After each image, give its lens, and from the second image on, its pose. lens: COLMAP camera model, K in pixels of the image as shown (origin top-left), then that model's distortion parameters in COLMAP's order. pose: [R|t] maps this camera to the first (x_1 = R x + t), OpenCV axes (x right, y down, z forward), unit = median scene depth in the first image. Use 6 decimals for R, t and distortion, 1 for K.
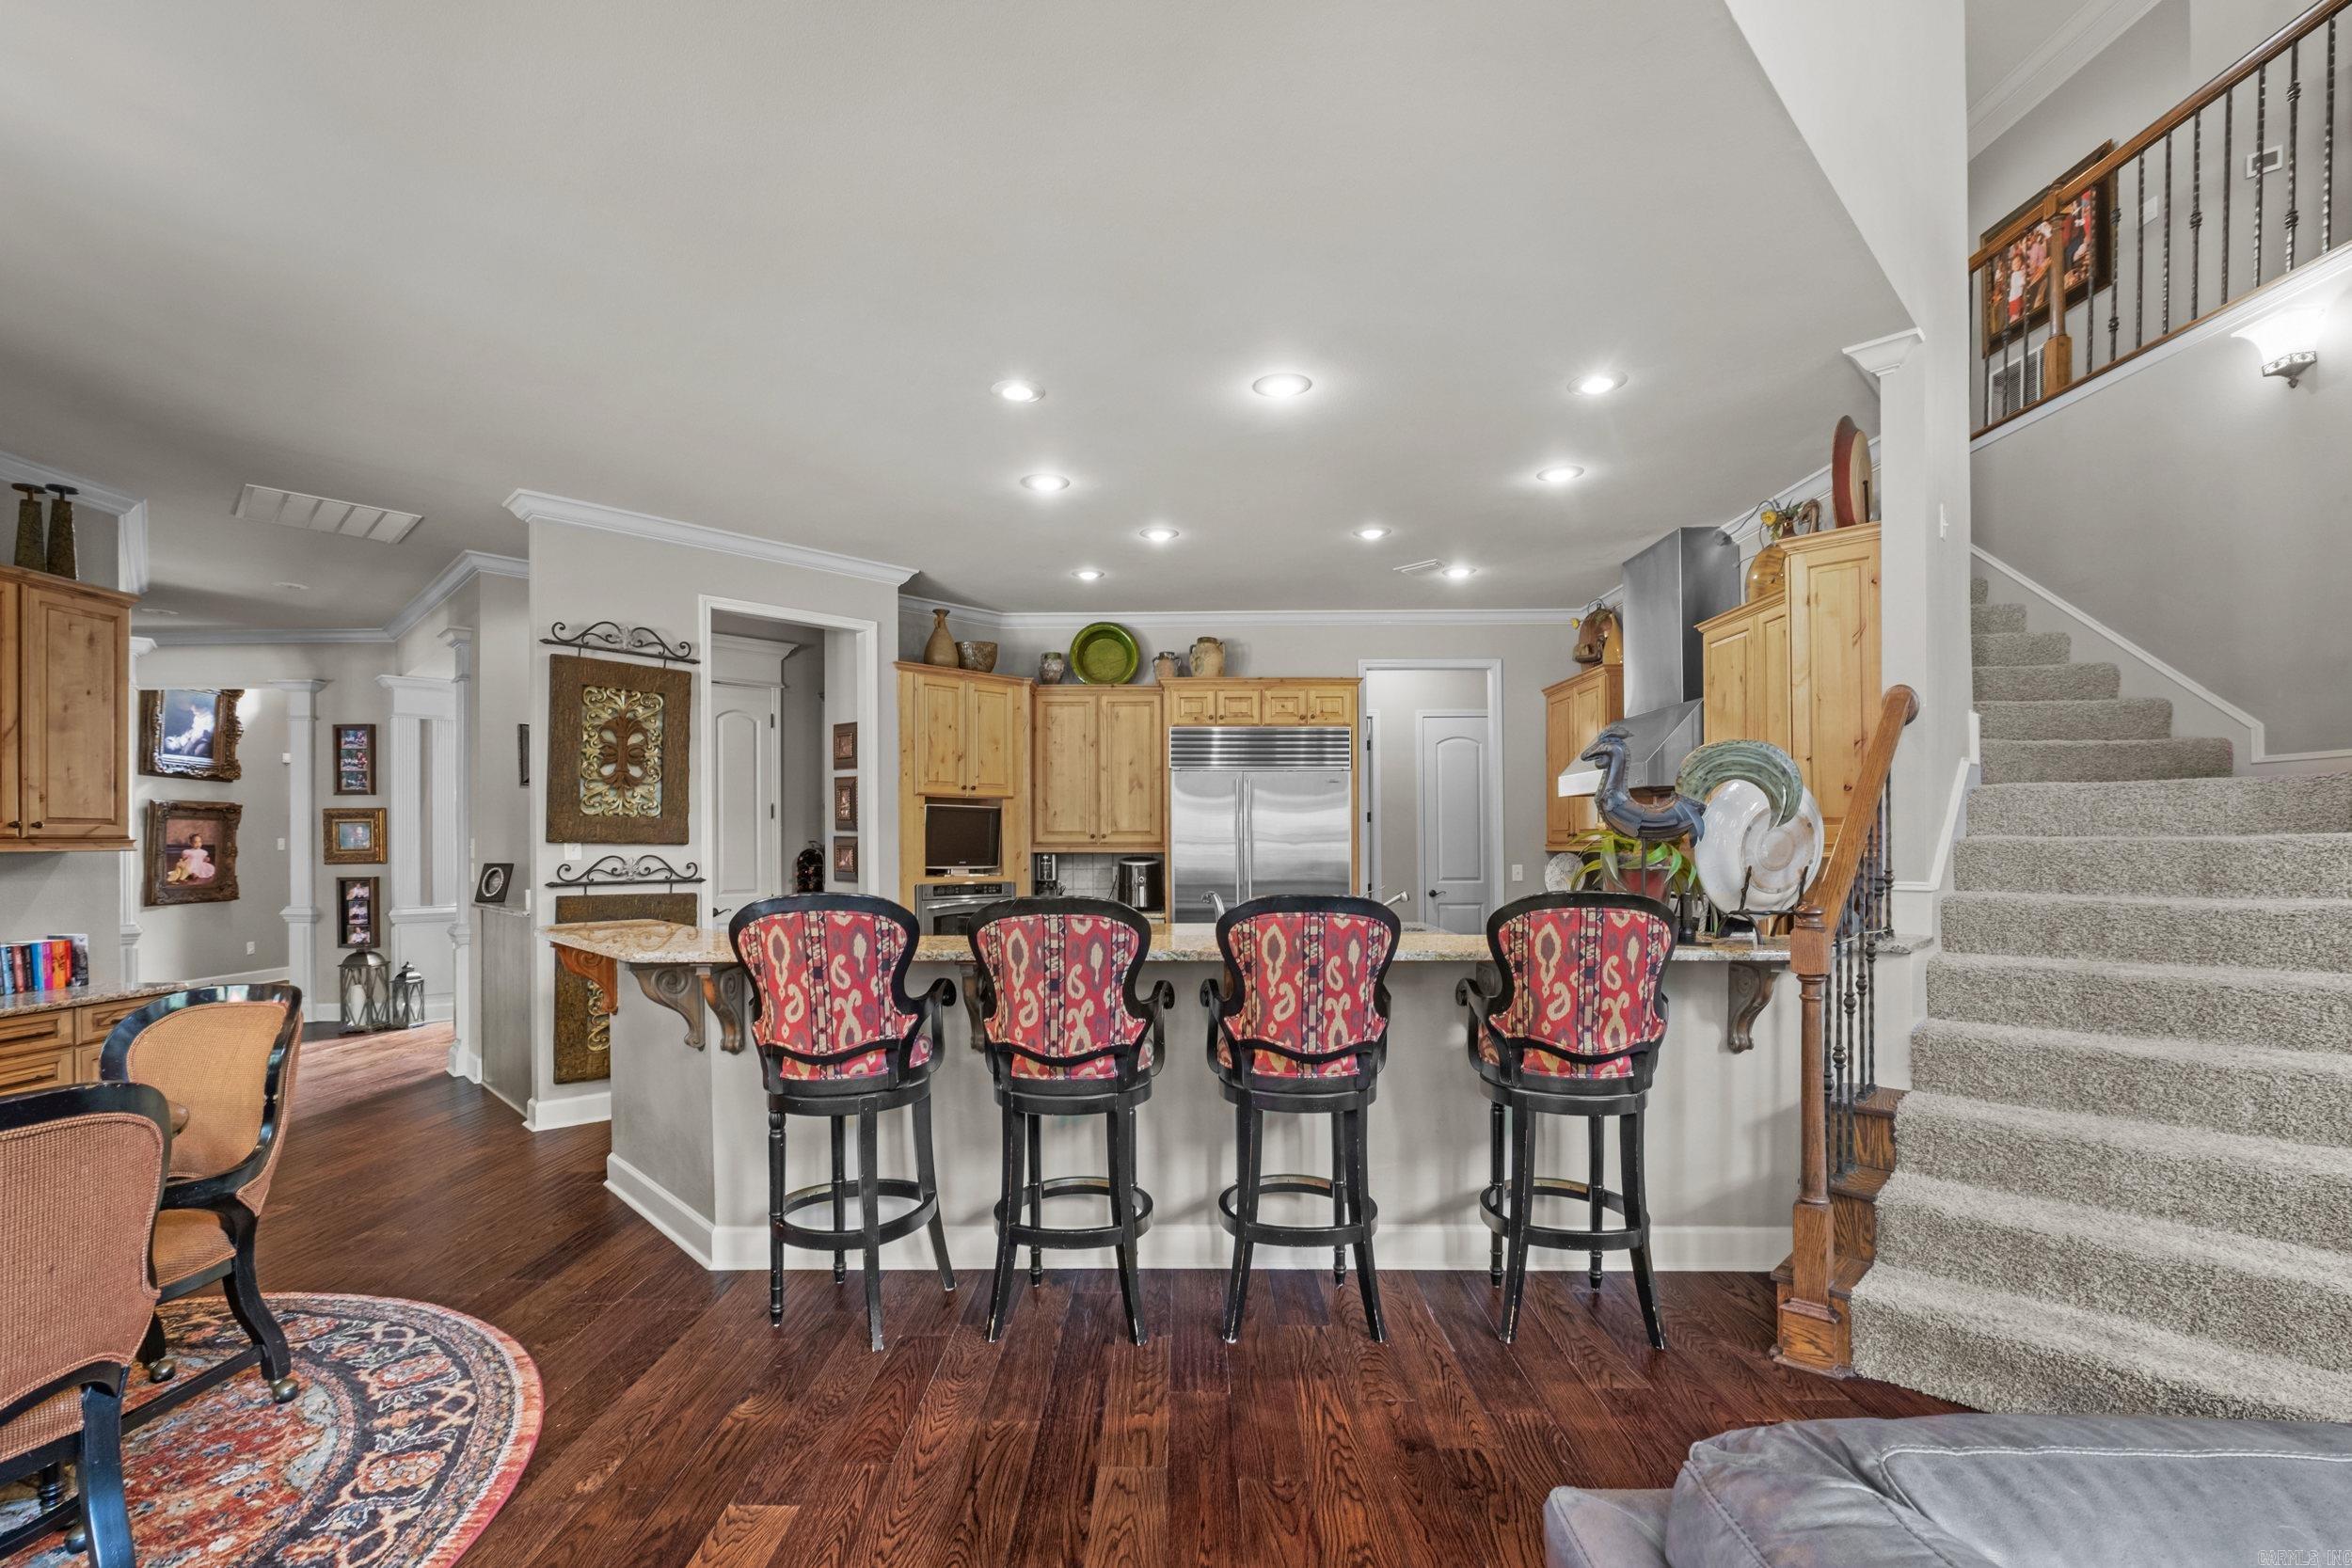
lens RADIAL K [[1028.9, 0, 1151.9], [0, 1028.9, 844.3], [0, 0, 1]] dist [-0.008366, 0.000053]
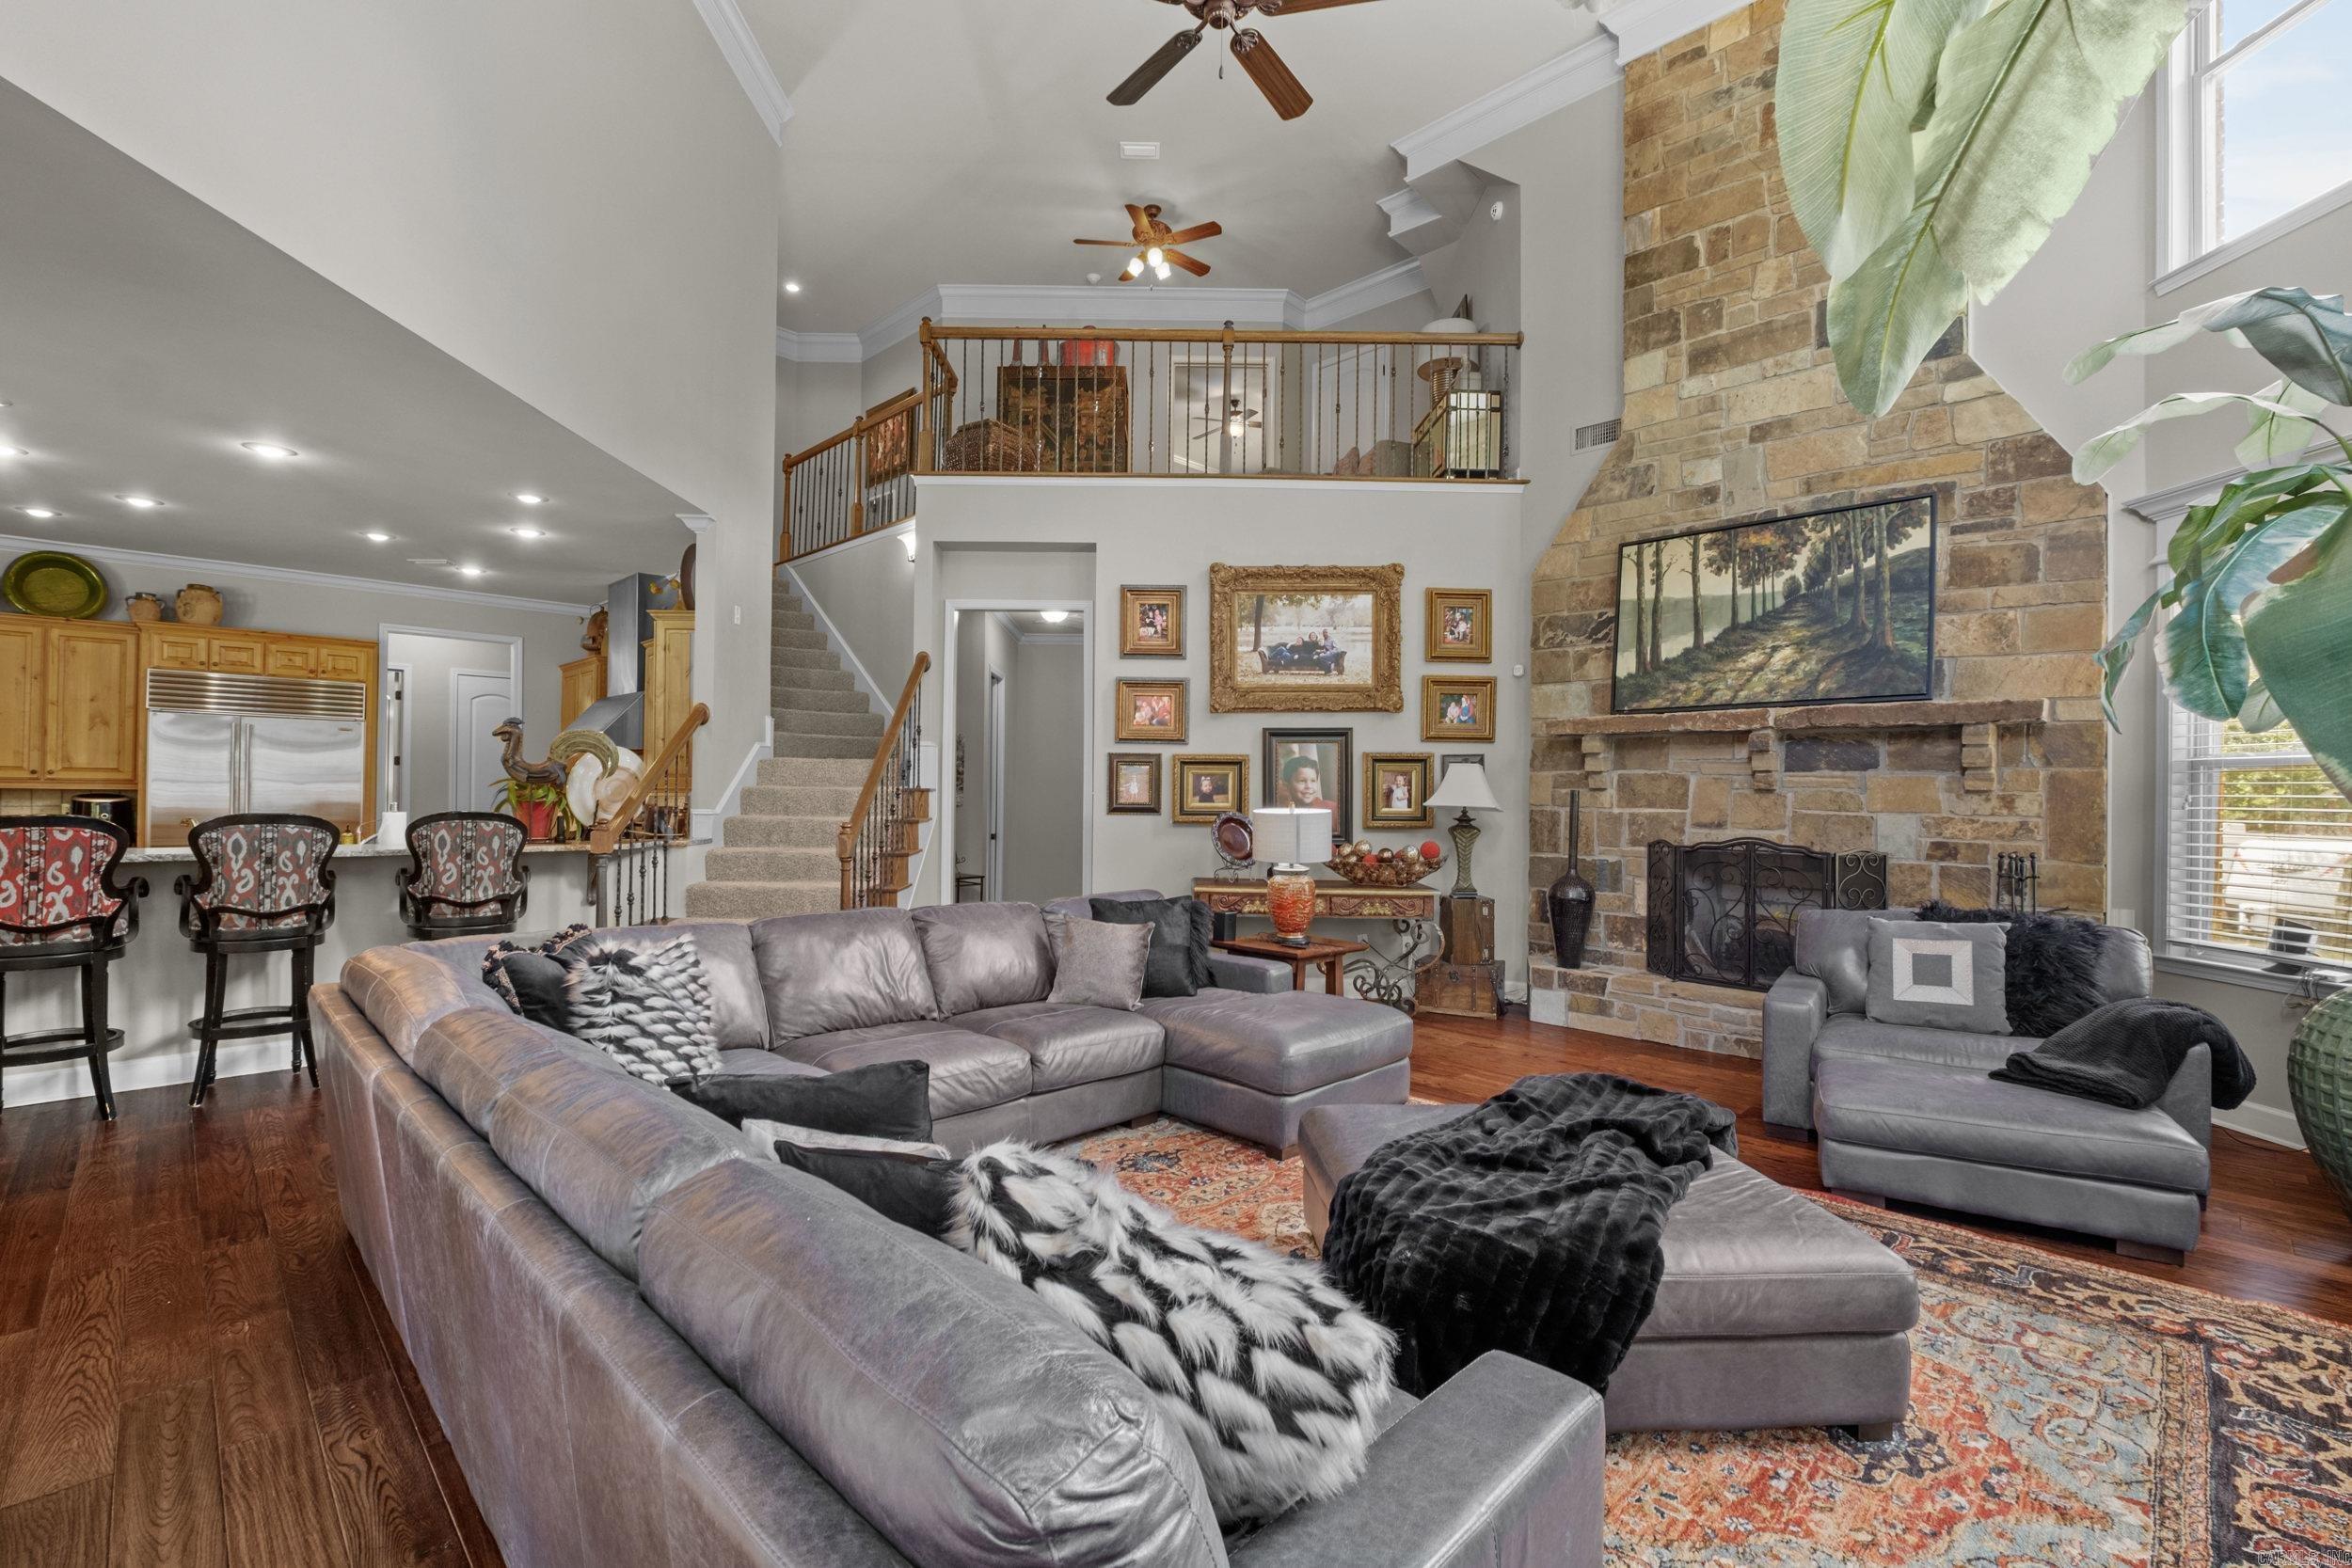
lens RADIAL K [[1042.9, 0, 1168.0], [0, 1042.9, 781.4], [0, 0, 1]] dist [-0.001465, 0.000253]
pose [[0.699322, 0.020186, 0.714522, -0.015264], [-0.013666, 0.999796, -0.014870, 0.001633], [-0.714677, 0.000634, 0.699455, -0.620262]]
